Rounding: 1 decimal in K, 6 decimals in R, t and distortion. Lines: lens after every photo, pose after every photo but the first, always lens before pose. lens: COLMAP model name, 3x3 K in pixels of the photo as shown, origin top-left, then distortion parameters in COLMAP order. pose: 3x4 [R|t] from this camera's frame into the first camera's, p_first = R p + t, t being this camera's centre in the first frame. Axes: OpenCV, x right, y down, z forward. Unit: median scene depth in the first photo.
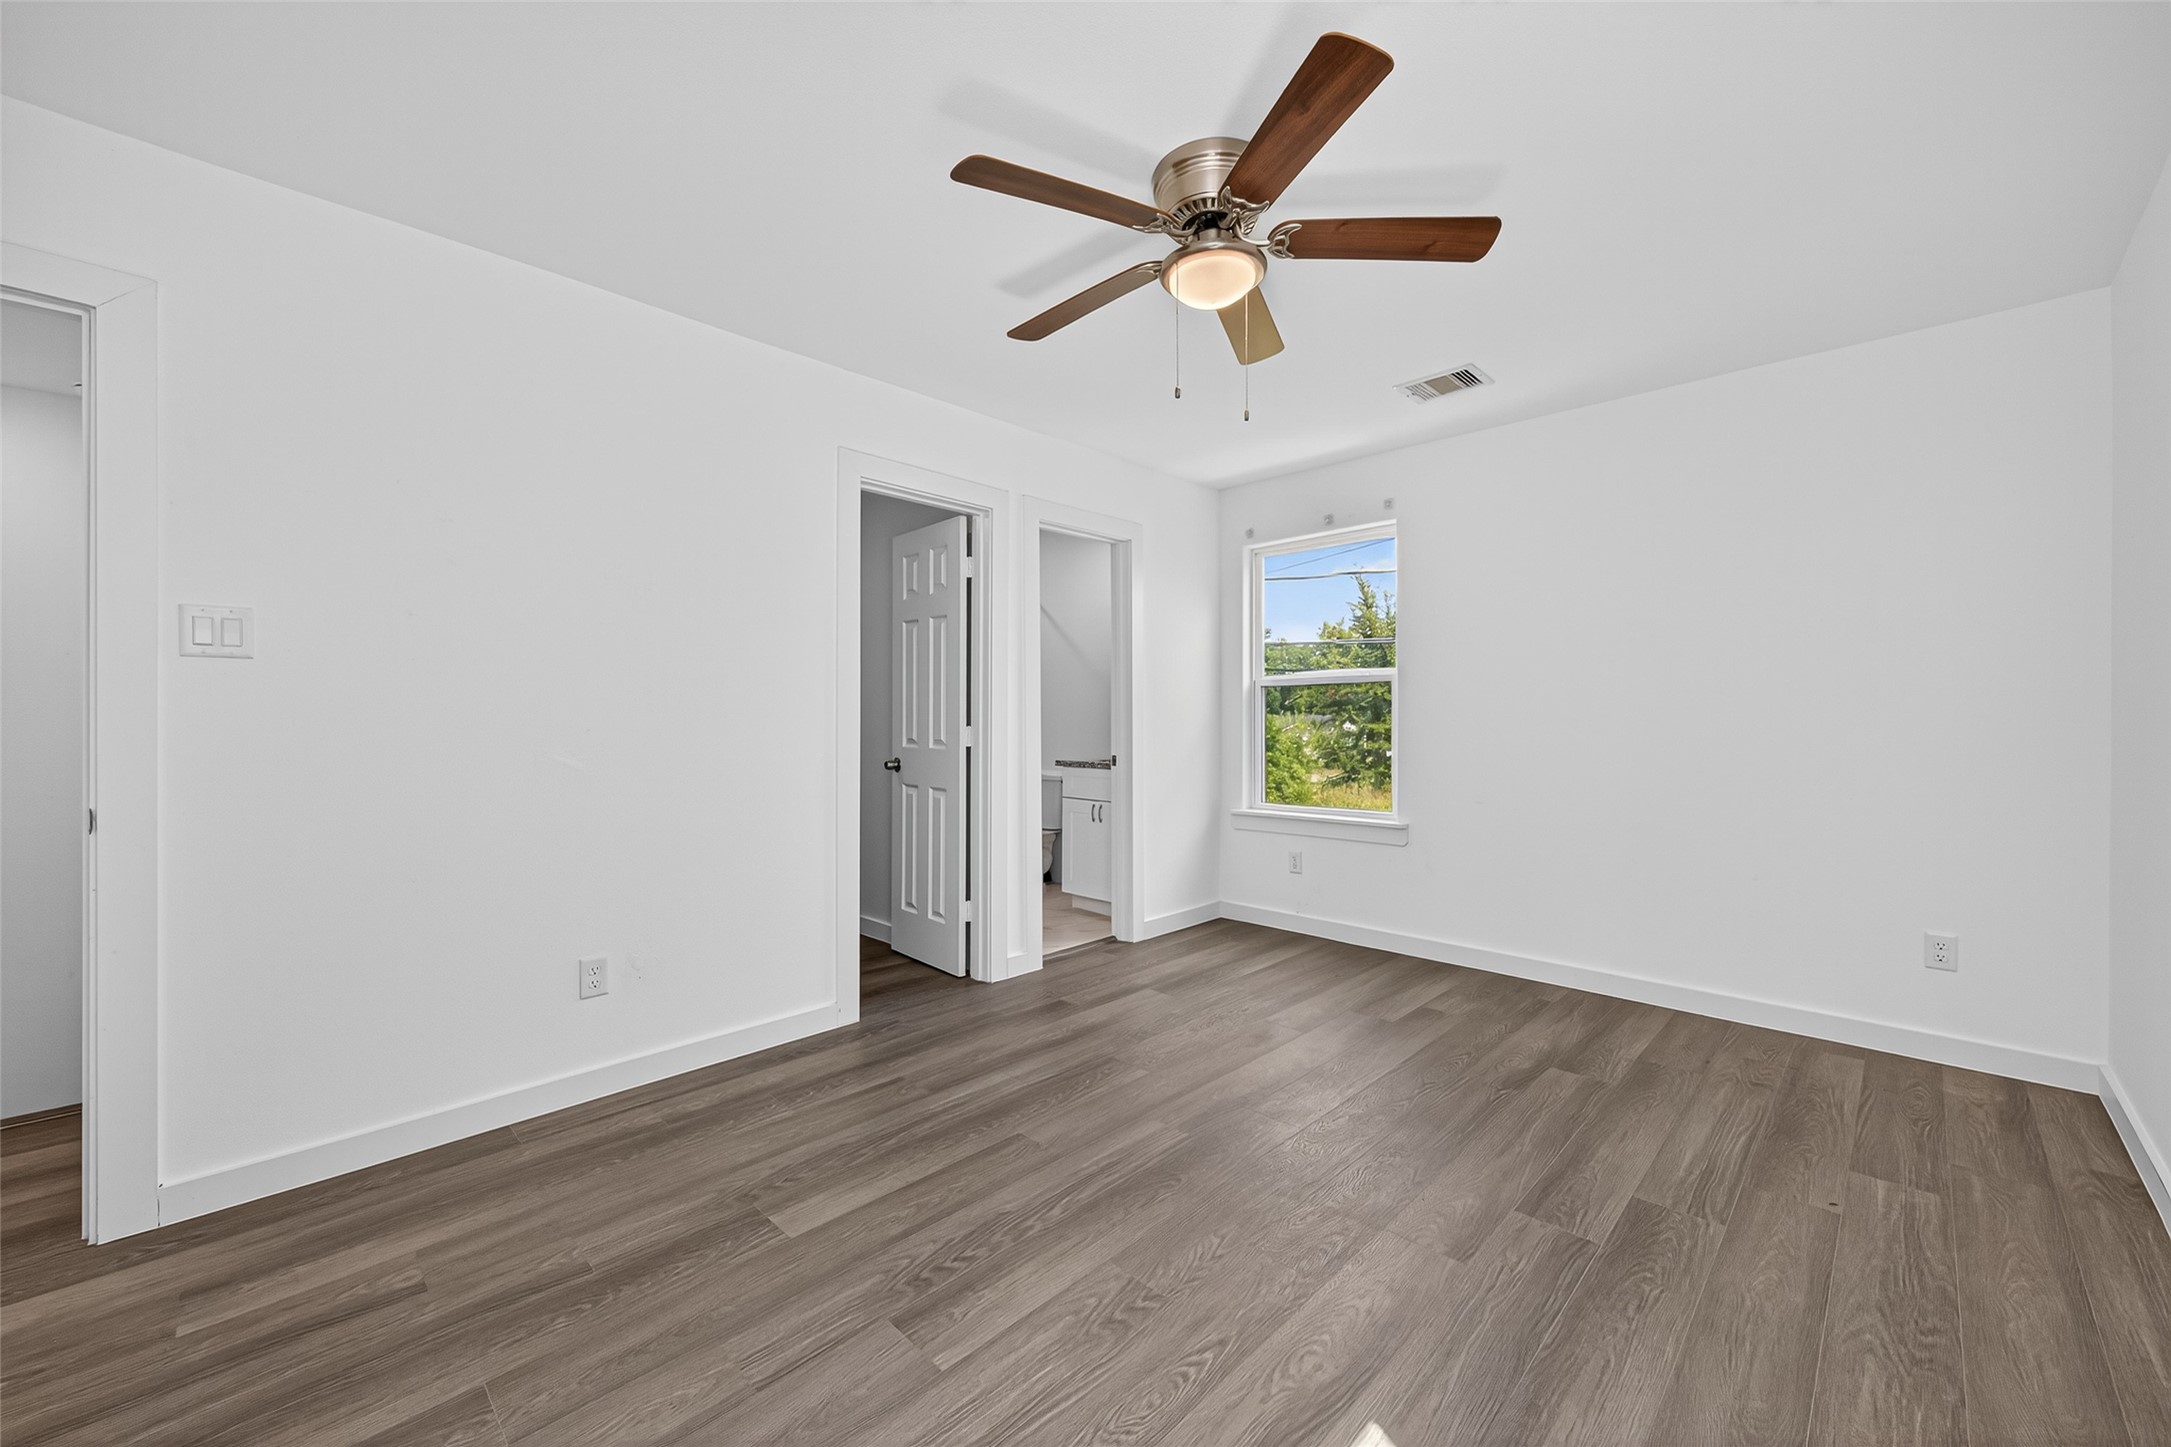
lens RADIAL K [[845.2, 0, 1078.4], [0, 845.2, 718.6], [0, 0, 1]] dist [0.010213, -0.003168]
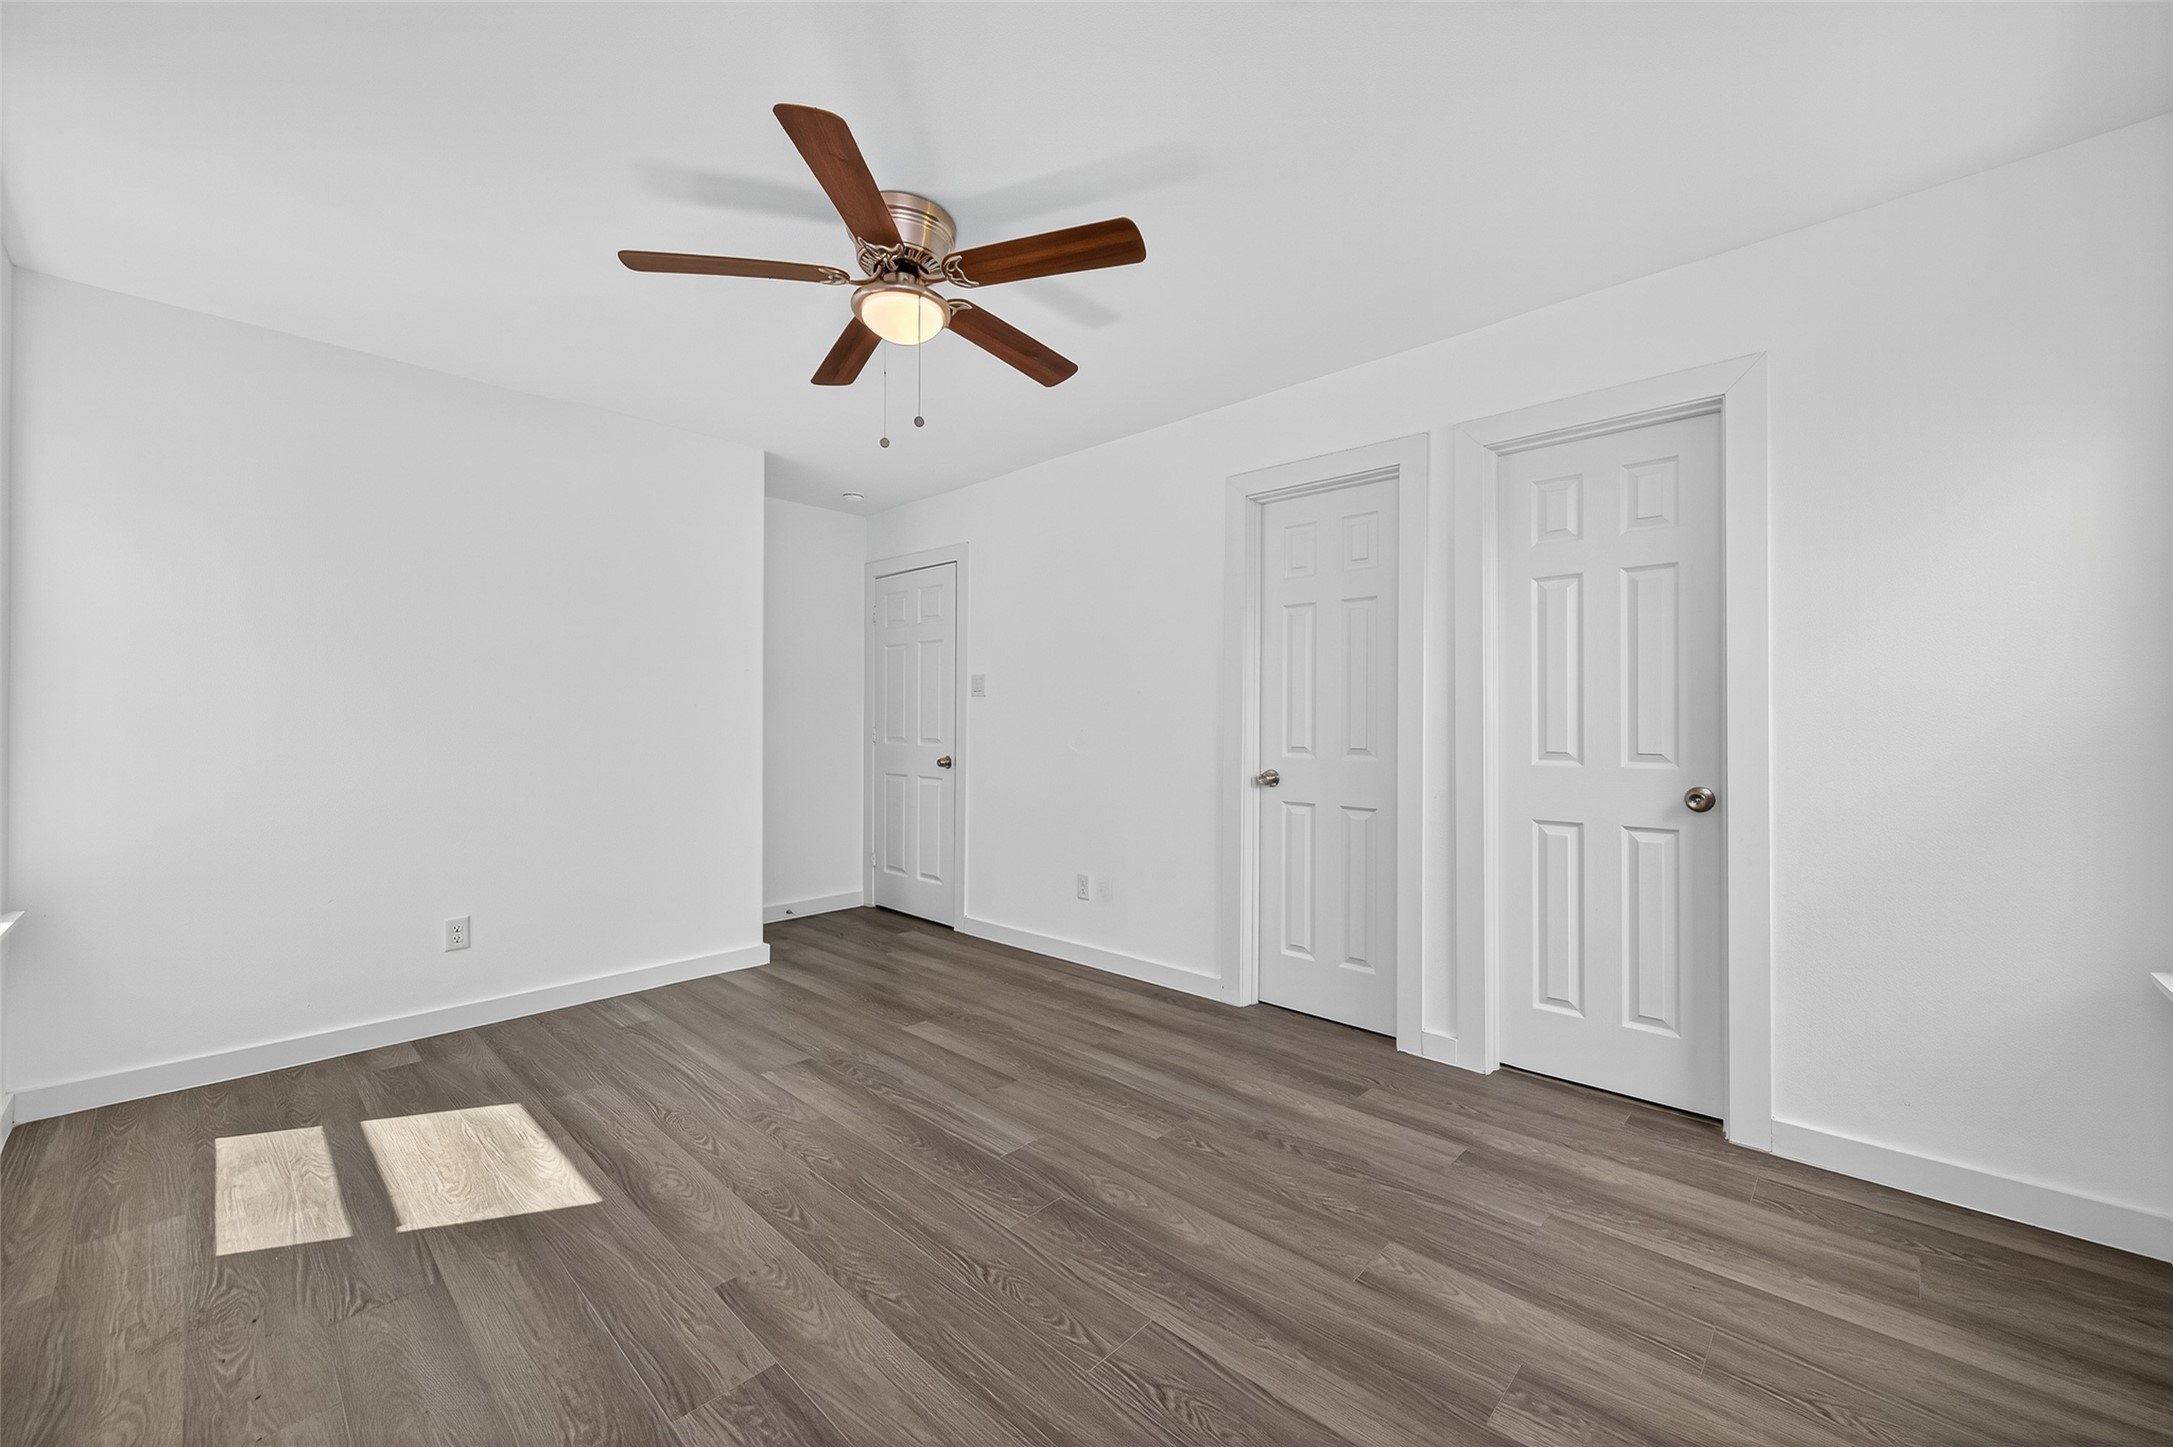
lens RADIAL K [[846.0, 0, 1084.4], [0, 846.0, 716.5], [0, 0, 1]] dist [0.010213, -0.003168]
pose [[0.020182, -0.006023, -0.999778, 1.187488], [-0.001494, 0.999981, -0.006054, 0.000788], [0.999795, 0.001615, 0.020172, 1.162742]]
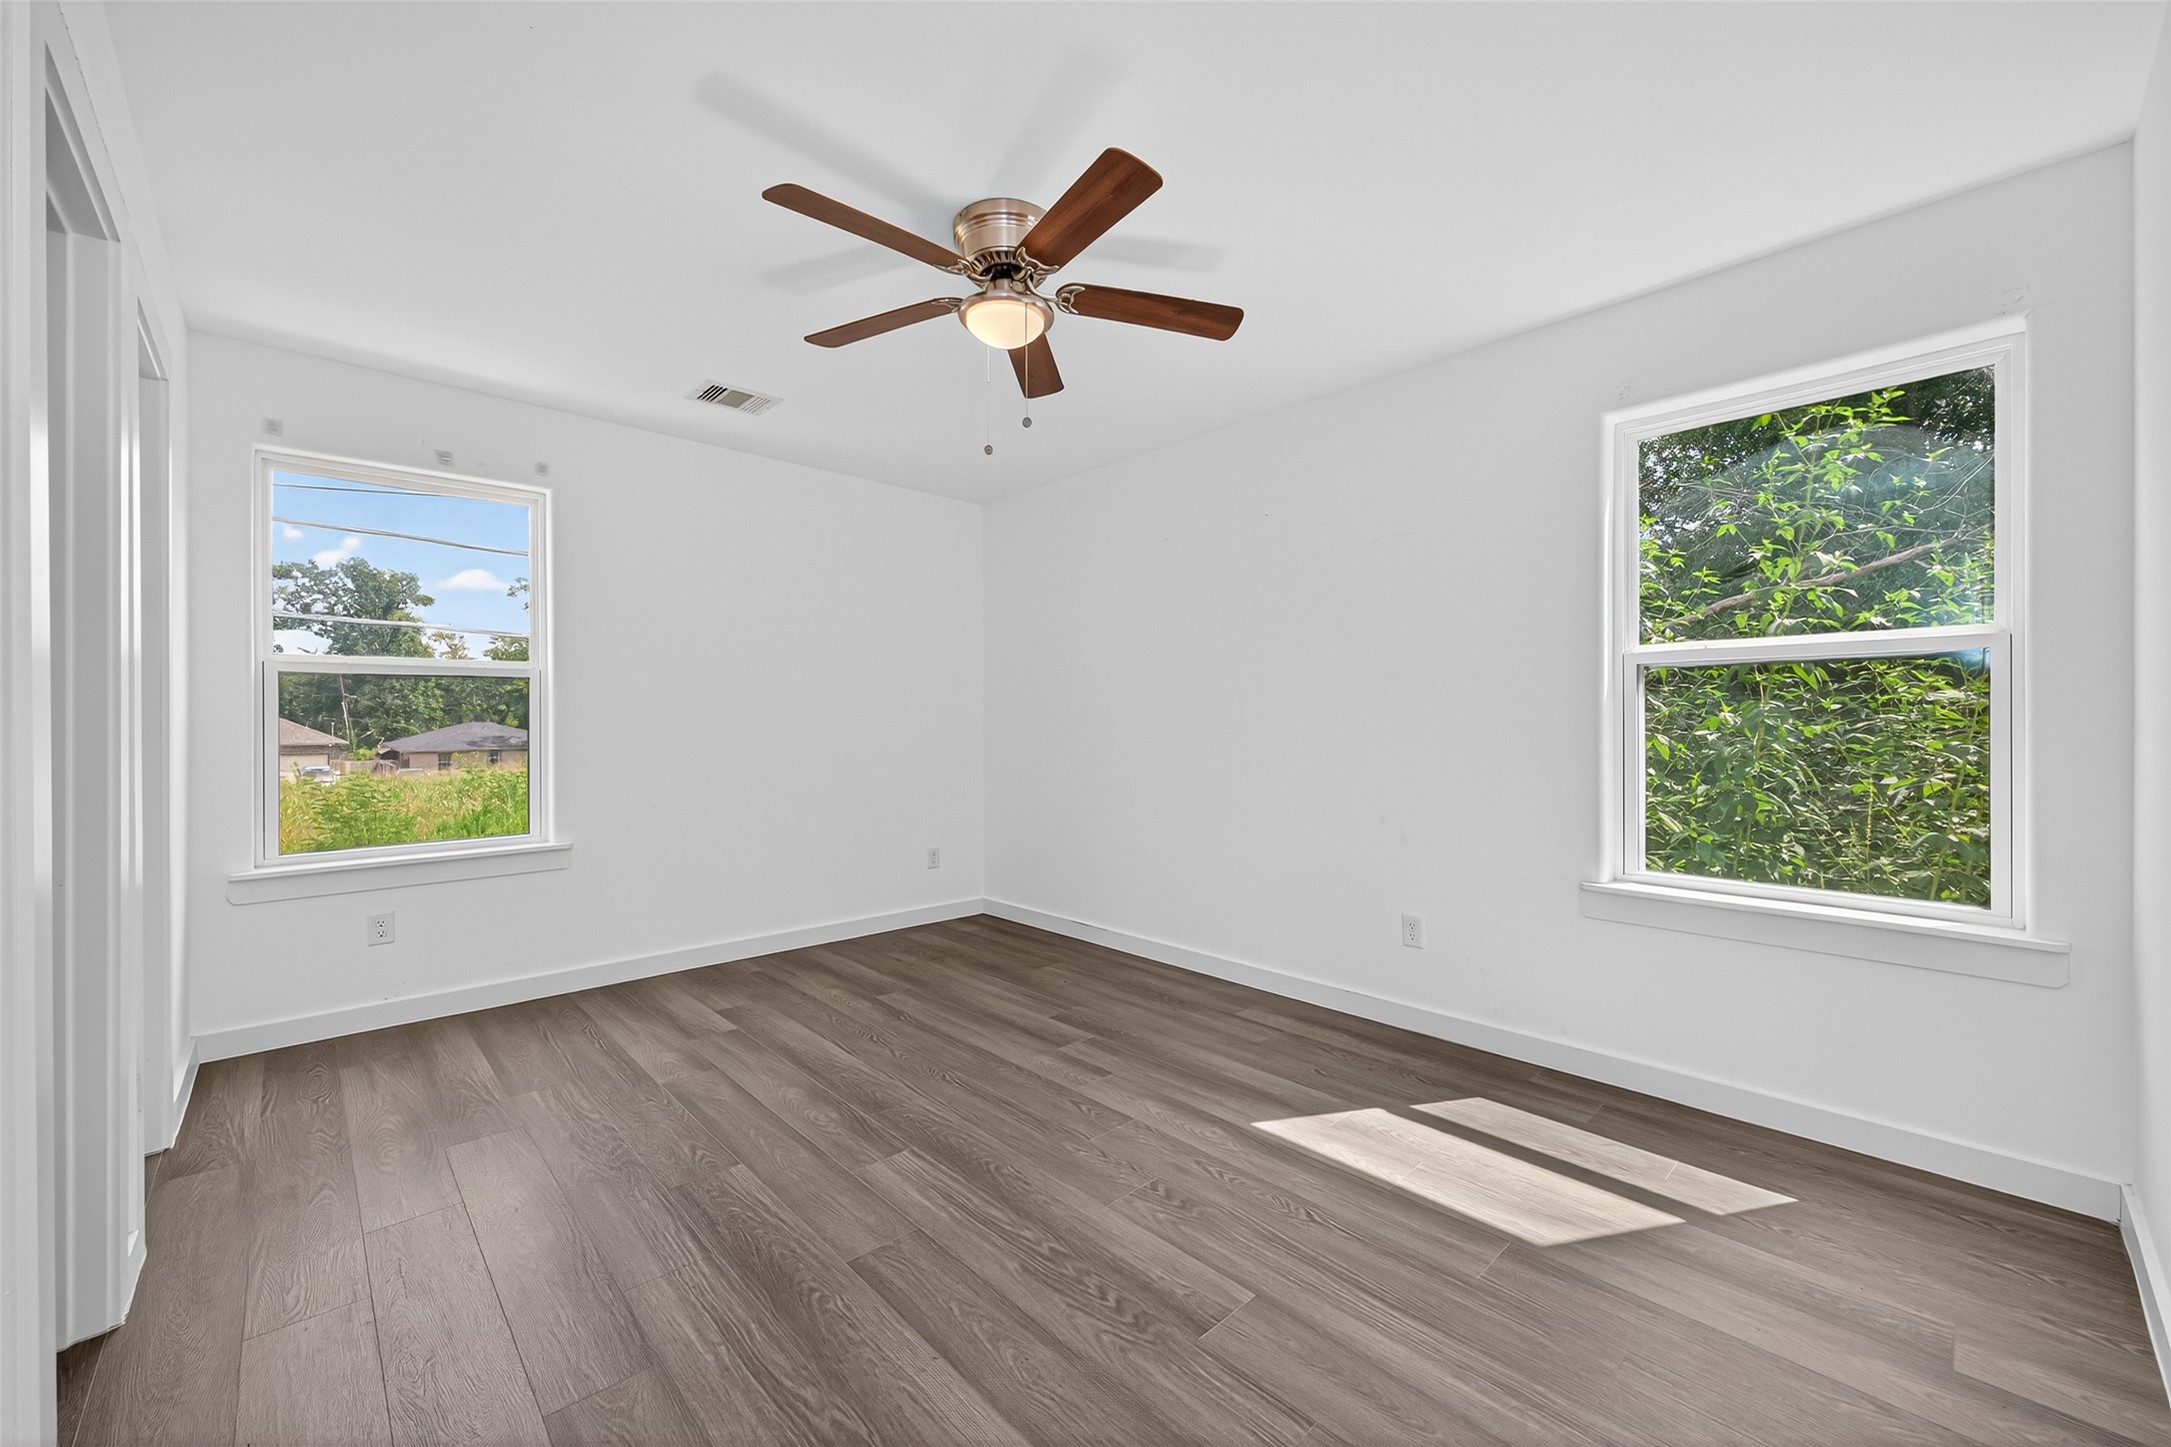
lens RADIAL K [[845.2, 0, 1098.5], [0, 845.2, 710.0], [0, 0, 1]] dist [0.010213, -0.003168]
pose [[0.021760, 0.017926, 0.999603, -0.910017], [0.001844, 0.999837, -0.017970, 0.008313], [-0.999762, 0.002234, 0.021724, 0.824954]]
